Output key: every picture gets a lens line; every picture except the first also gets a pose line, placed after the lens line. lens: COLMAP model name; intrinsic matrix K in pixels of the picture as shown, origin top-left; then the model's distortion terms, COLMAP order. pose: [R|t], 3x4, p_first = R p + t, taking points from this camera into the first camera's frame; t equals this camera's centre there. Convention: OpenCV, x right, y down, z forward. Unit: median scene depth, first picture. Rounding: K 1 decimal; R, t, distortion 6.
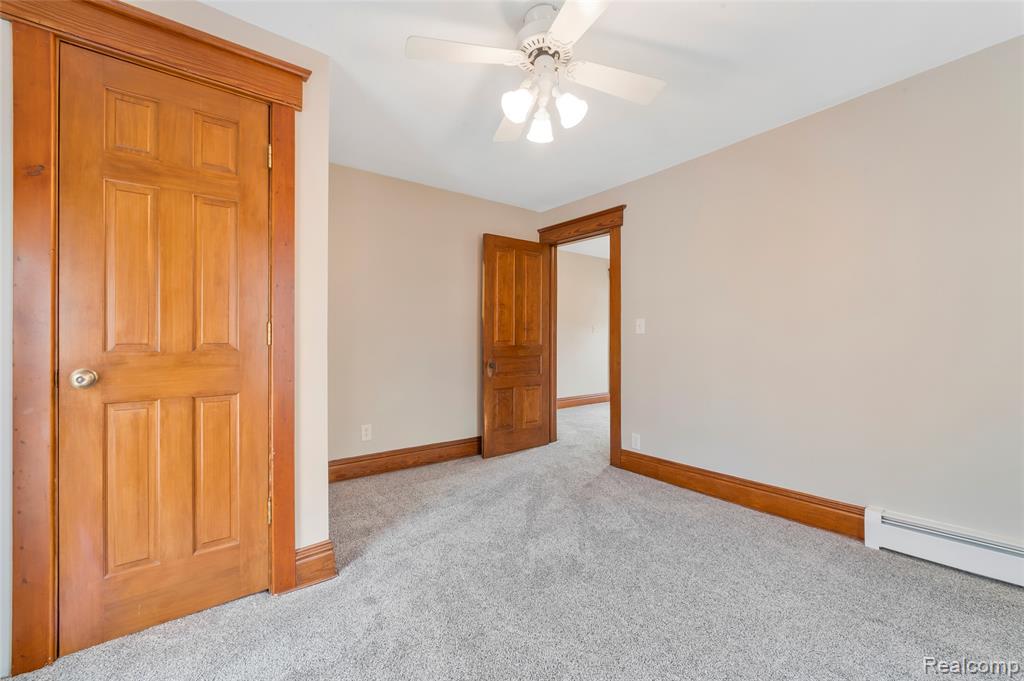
lens RADIAL K [[418.7, 0, 512.0], [0, 418.7, 334.8], [0, 0, 1]] dist [0.012790, 0.000028]
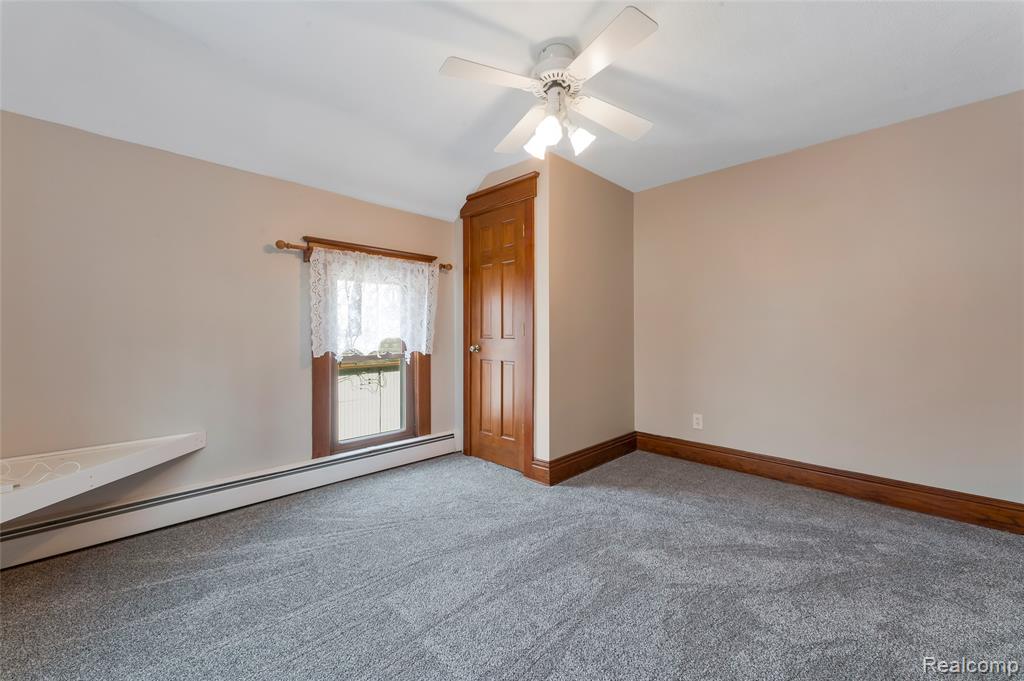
lens RADIAL K [[418.7, 0, 512.0], [0, 418.7, 334.8], [0, 0, 1]] dist [0.012790, 0.000028]
pose [[0.140491, 0.009638, -0.990035, 0.907342], [0.004598, 0.999935, 0.010387, -0.002140], [0.990071, -0.006011, 0.140438, 0.539493]]
